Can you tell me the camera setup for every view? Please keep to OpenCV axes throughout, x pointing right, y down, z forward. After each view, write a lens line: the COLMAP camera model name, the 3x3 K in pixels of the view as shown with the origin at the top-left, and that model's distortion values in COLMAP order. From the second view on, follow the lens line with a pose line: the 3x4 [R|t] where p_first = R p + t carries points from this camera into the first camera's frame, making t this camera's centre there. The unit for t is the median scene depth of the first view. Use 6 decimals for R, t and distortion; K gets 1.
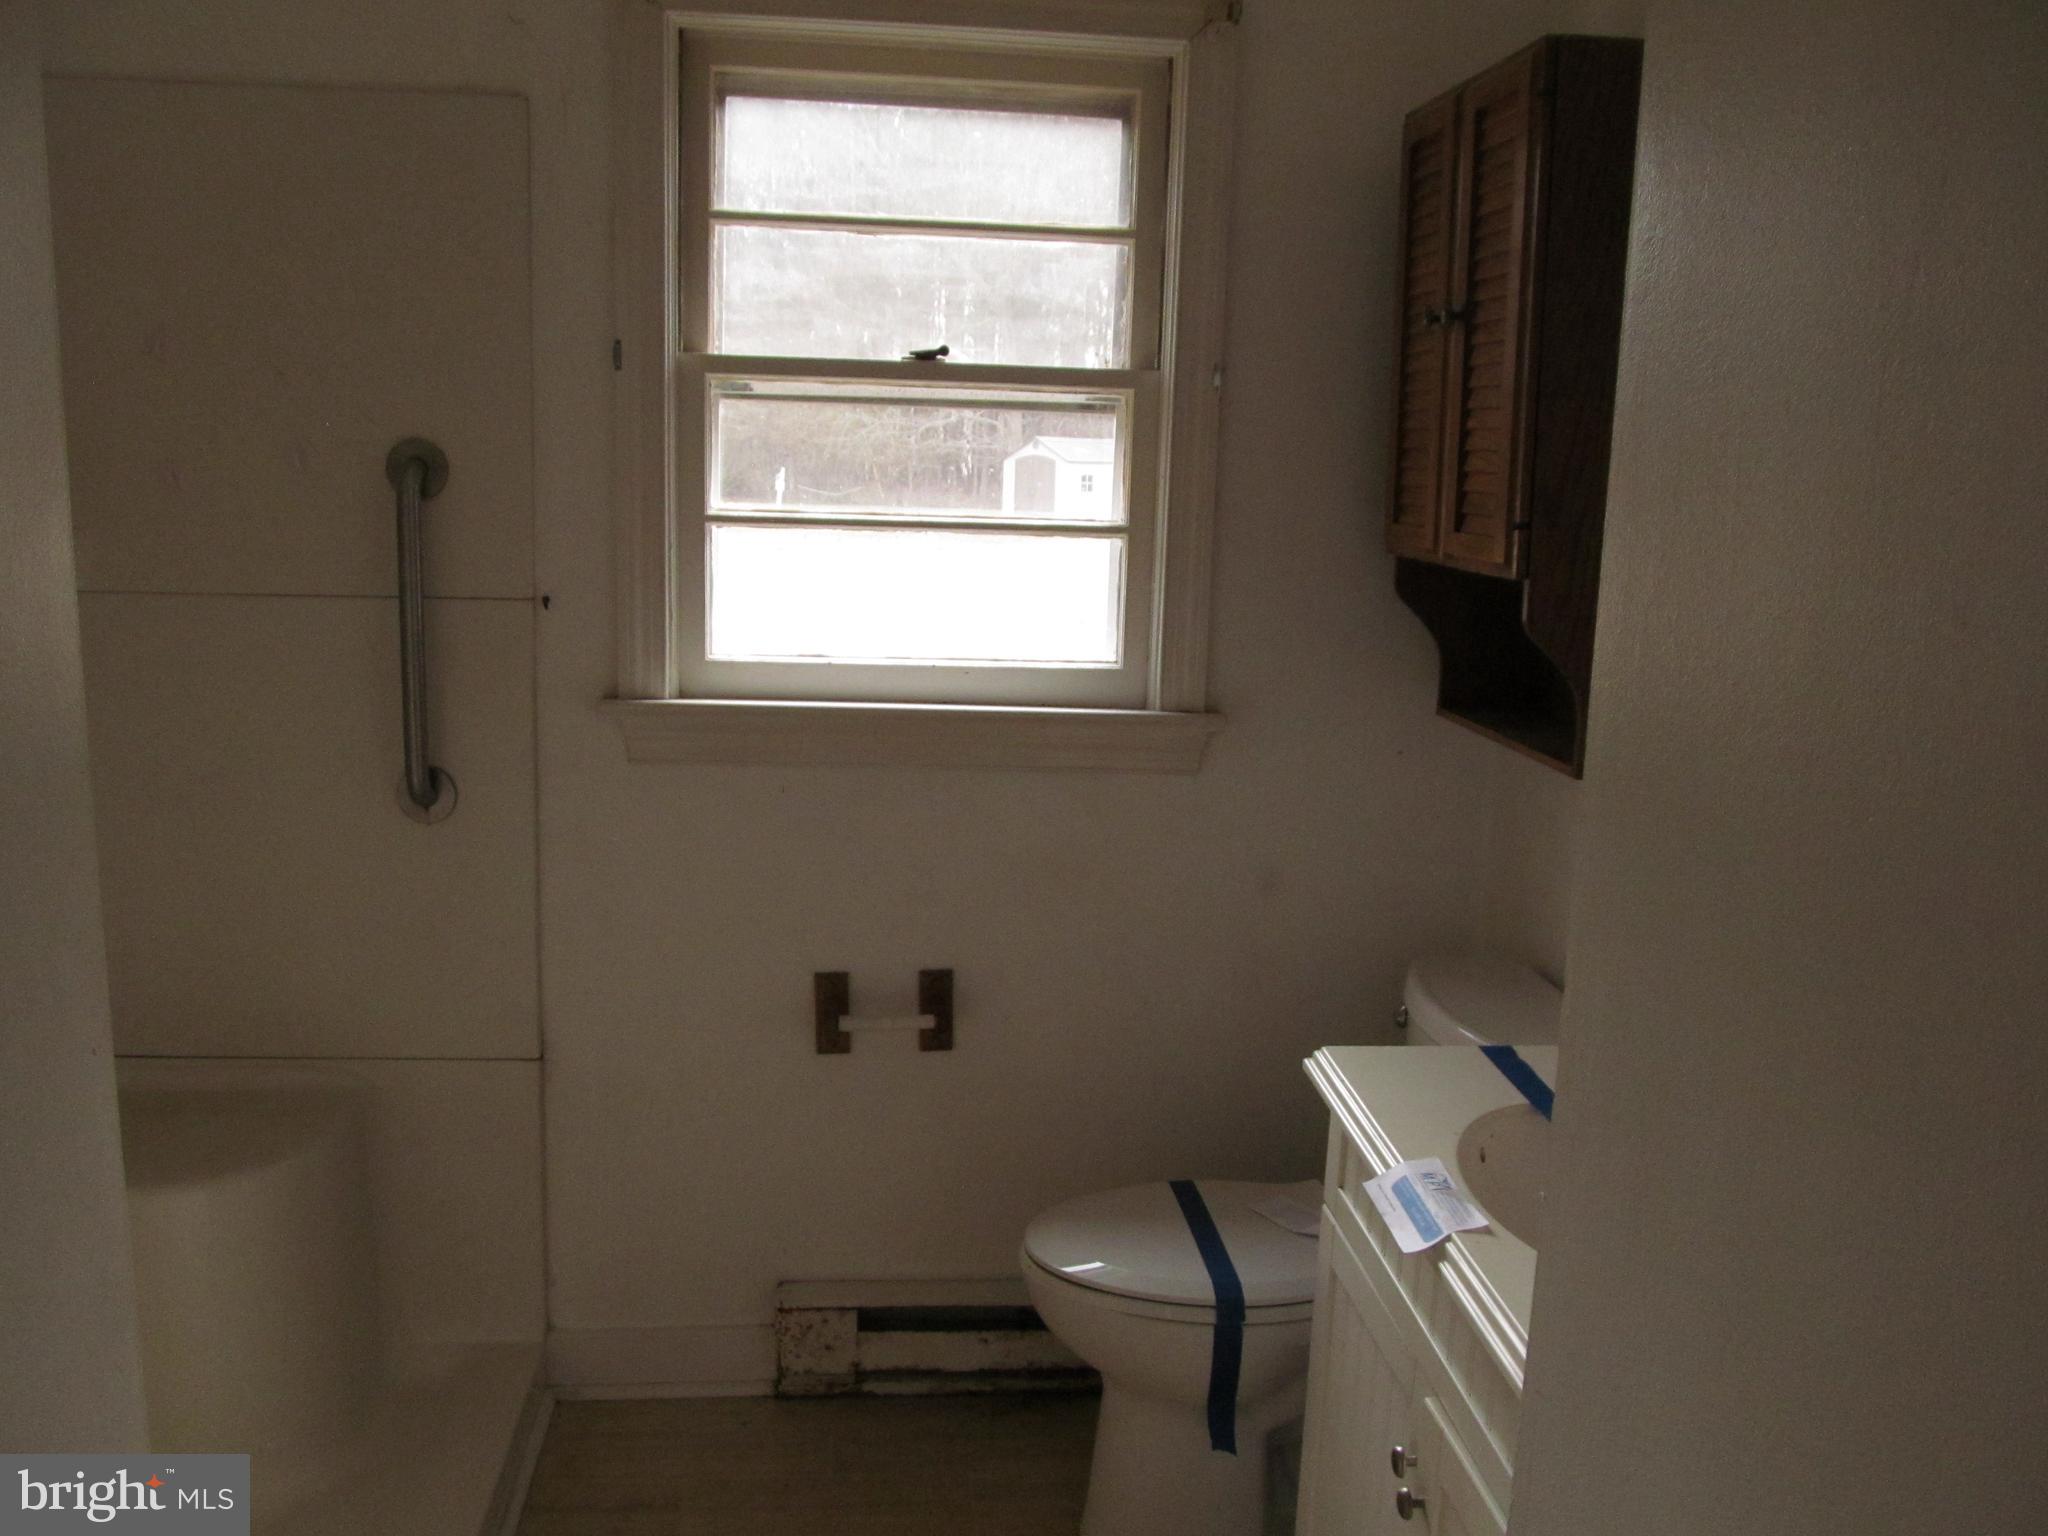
lens RADIAL K [[1711.7, 0, 1031.0], [0, 1711.7, 763.7], [0, 0, 1]] dist [-0.059925, 0.023395]
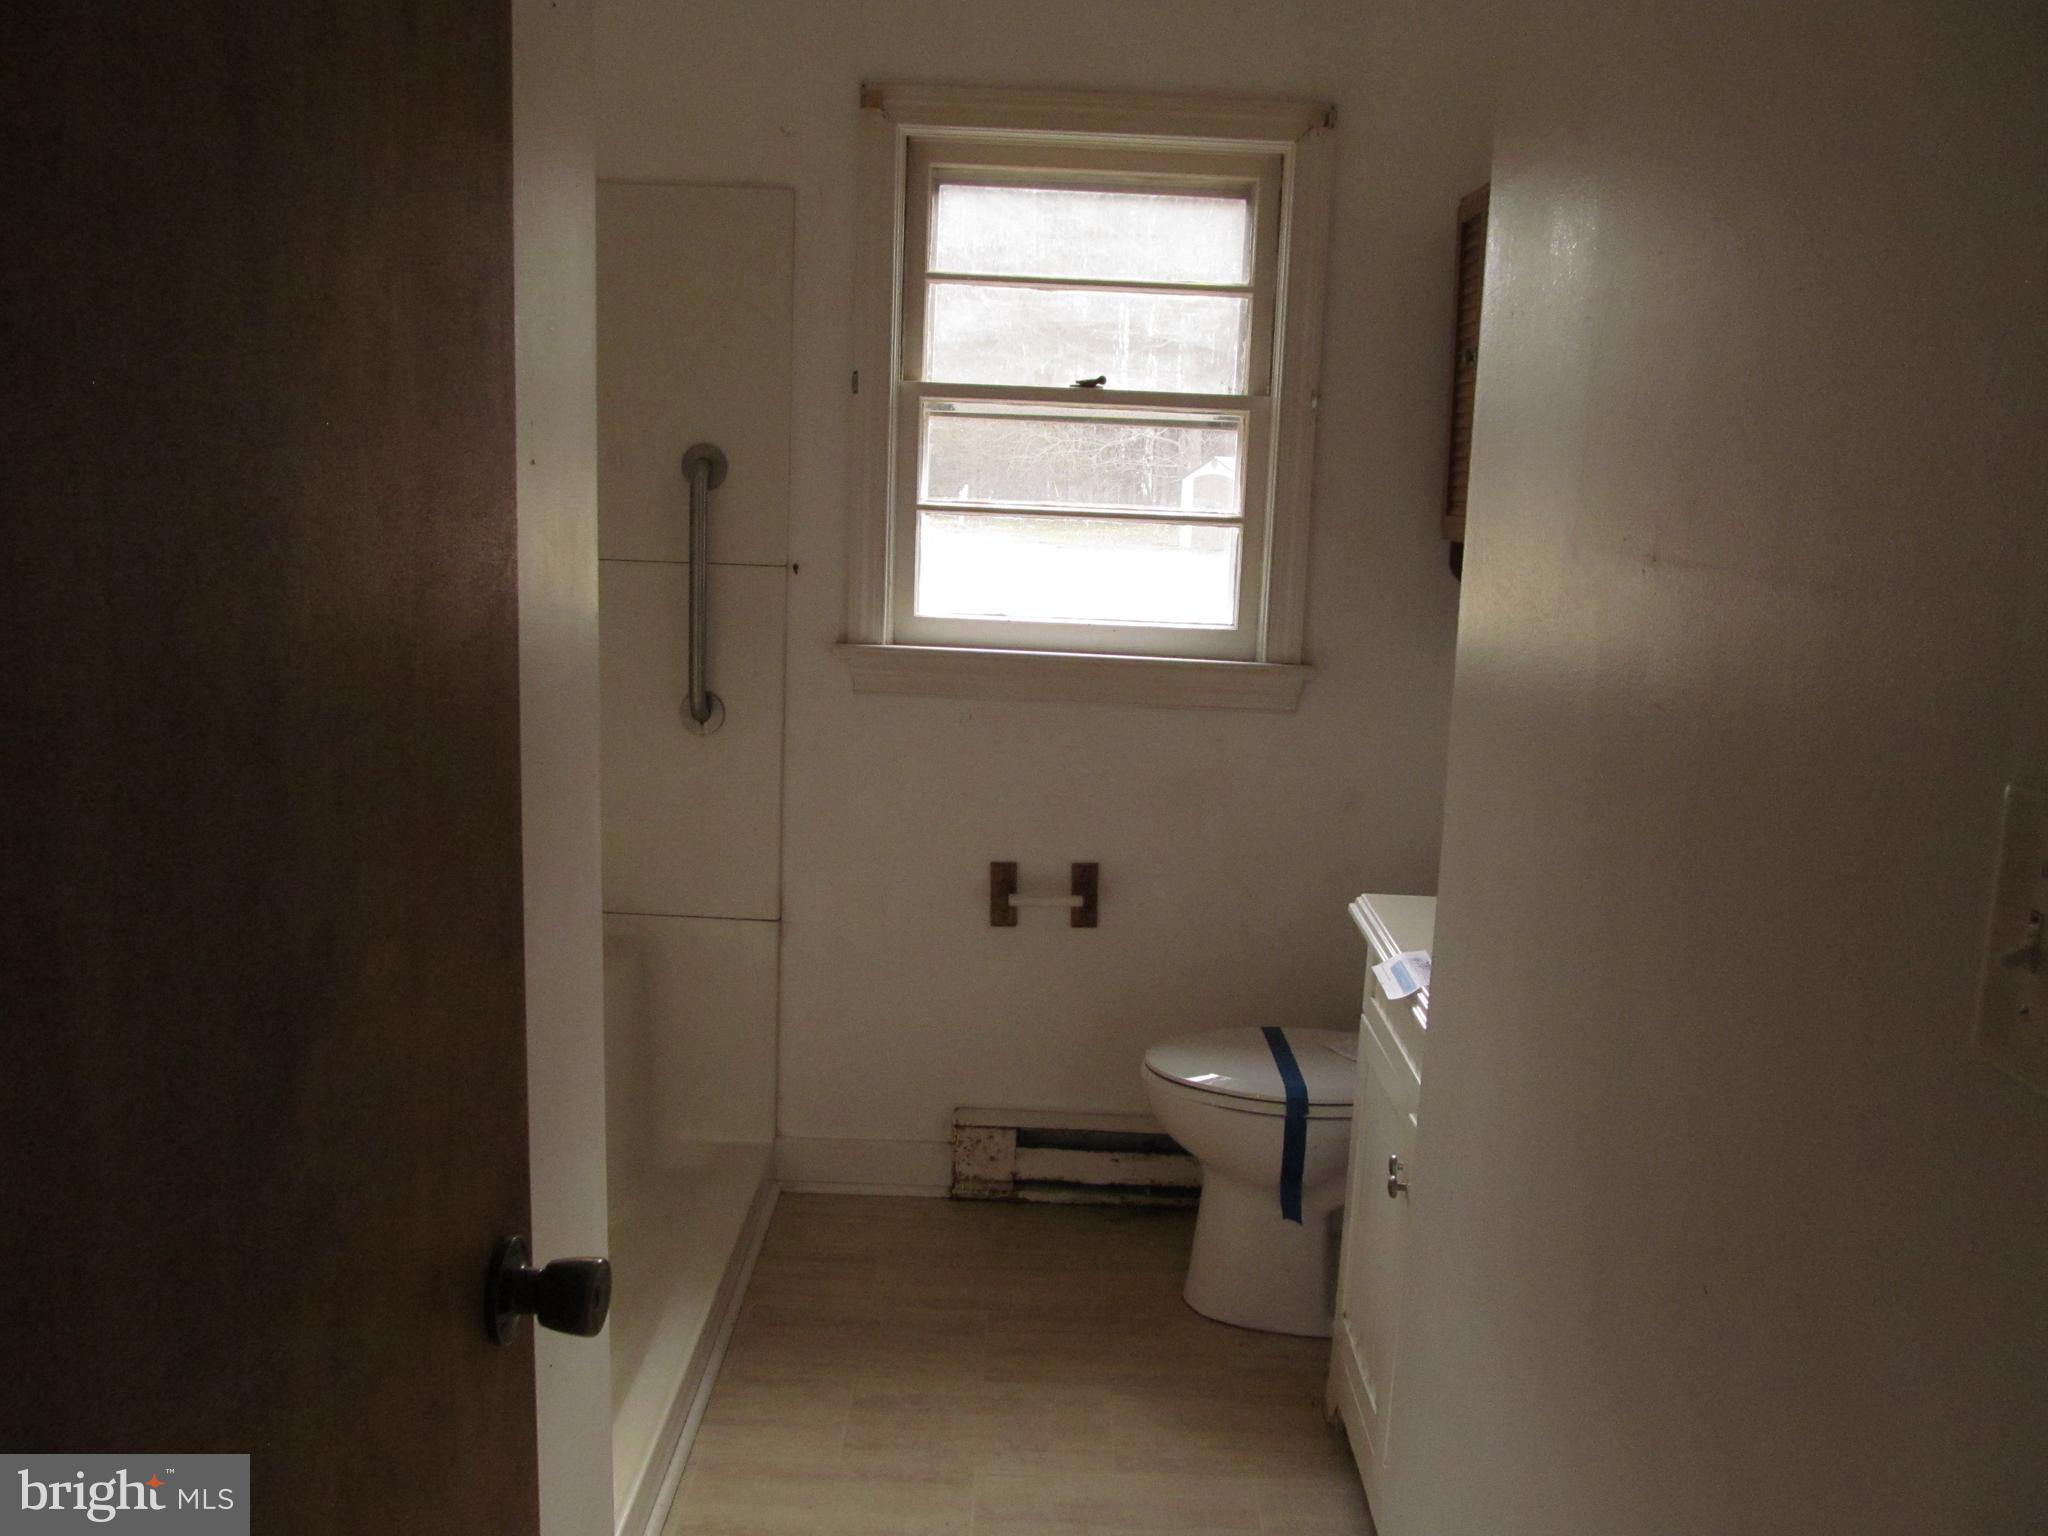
lens RADIAL K [[1711.7, 0, 1031.0], [0, 1711.7, 763.7], [0, 0, 1]] dist [-0.059925, 0.023395]
pose [[0.994545, 0.024591, -0.101369, 0.033261], [-0.025701, 0.999623, -0.009657, 0.062366], [0.101093, 0.012210, 0.994802, -0.287948]]
